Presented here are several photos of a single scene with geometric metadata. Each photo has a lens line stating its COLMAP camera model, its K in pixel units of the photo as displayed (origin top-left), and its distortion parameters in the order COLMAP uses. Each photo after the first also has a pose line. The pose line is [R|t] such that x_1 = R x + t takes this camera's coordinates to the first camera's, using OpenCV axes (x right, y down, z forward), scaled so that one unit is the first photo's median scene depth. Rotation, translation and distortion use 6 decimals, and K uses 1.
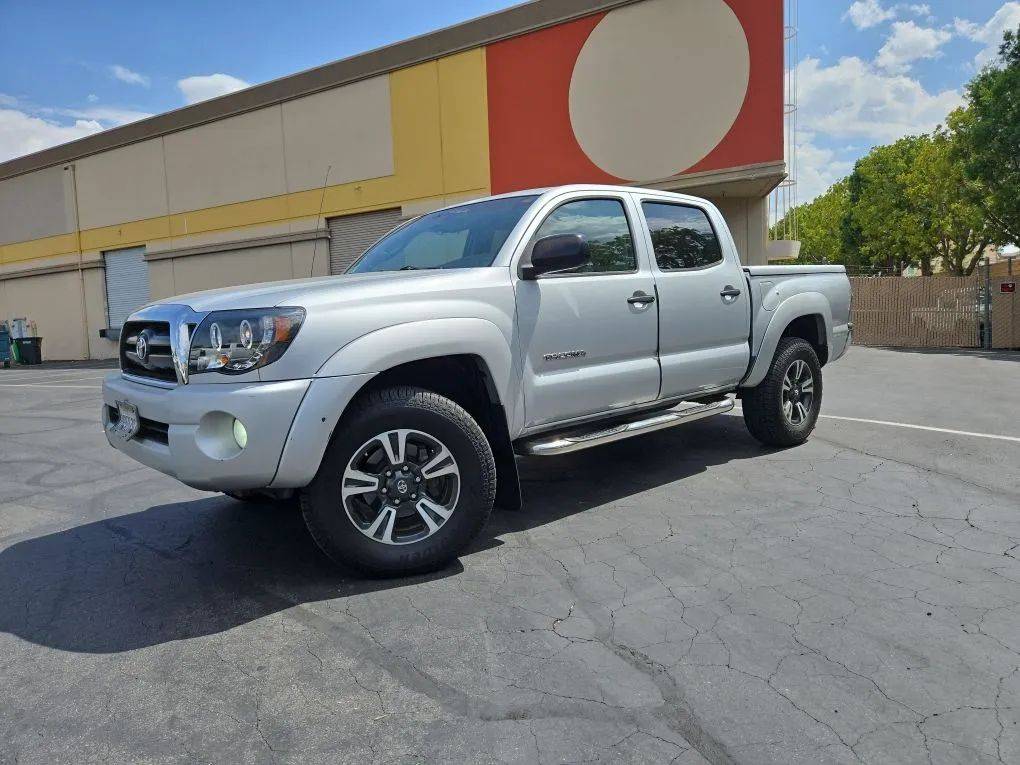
lens RADIAL K [[696.4, 0, 493.0], [0, 696.4, 390.0], [0, 0, 1]] dist [0.032627, -0.028374]
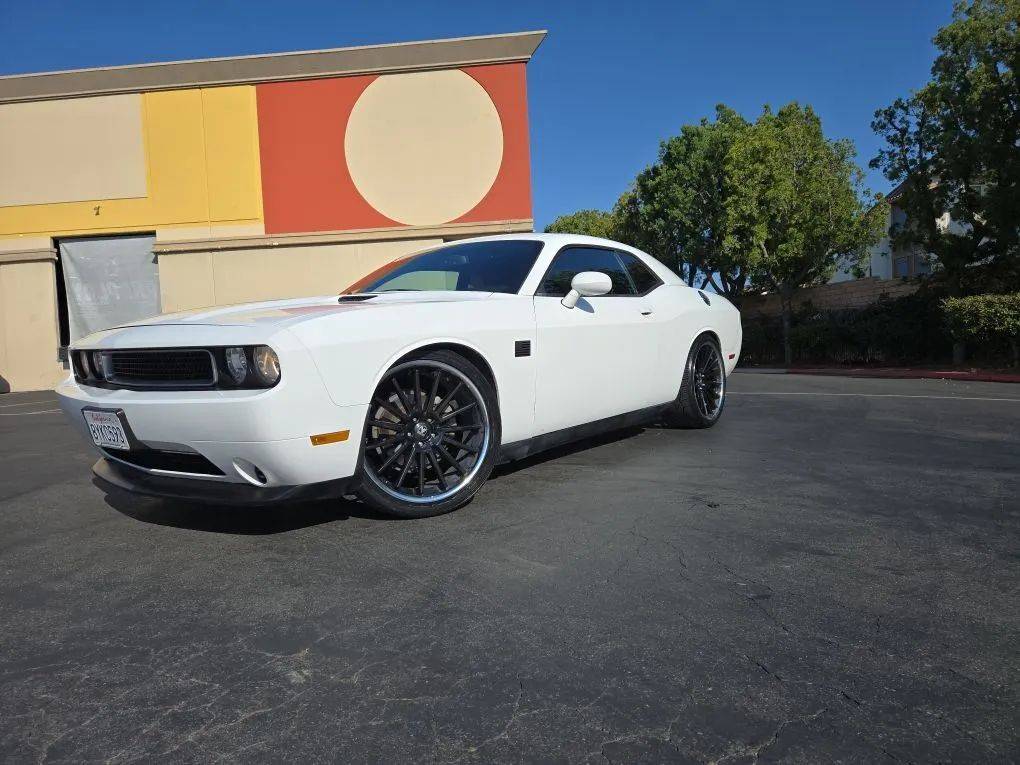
lens RADIAL K [[696.4, 0, 506.7], [0, 696.4, 388.2], [0, 0, 1]] dist [0.032627, -0.028374]
pose [[0.890096, -0.024629, 0.455107, -0.162146], [0.056953, 0.996723, -0.057449, 0.033934], [-0.452200, 0.077055, 0.888582, -0.046559]]
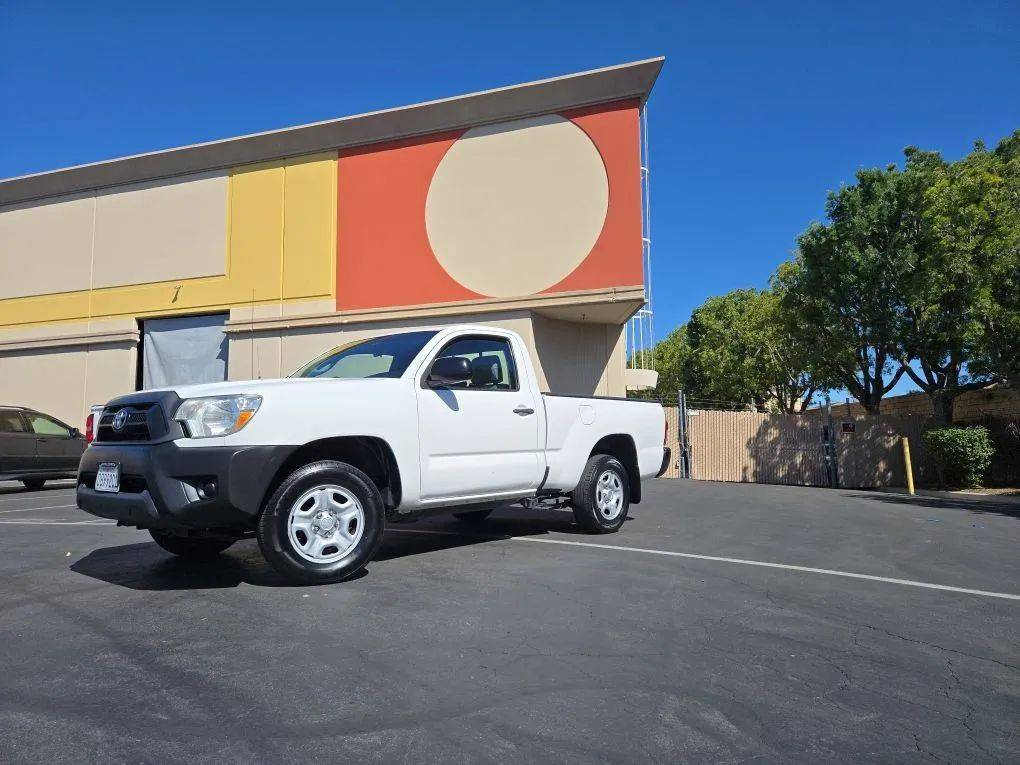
lens RADIAL K [[696.4, 0, 496.5], [0, 696.4, 377.2], [0, 0, 1]] dist [0.032627, -0.028374]
pose [[0.975254, 0.053848, 0.214429, 0.011905], [-0.006808, 0.976740, -0.214319, 0.003999], [-0.220982, 0.207556, 0.952936, 0.124612]]
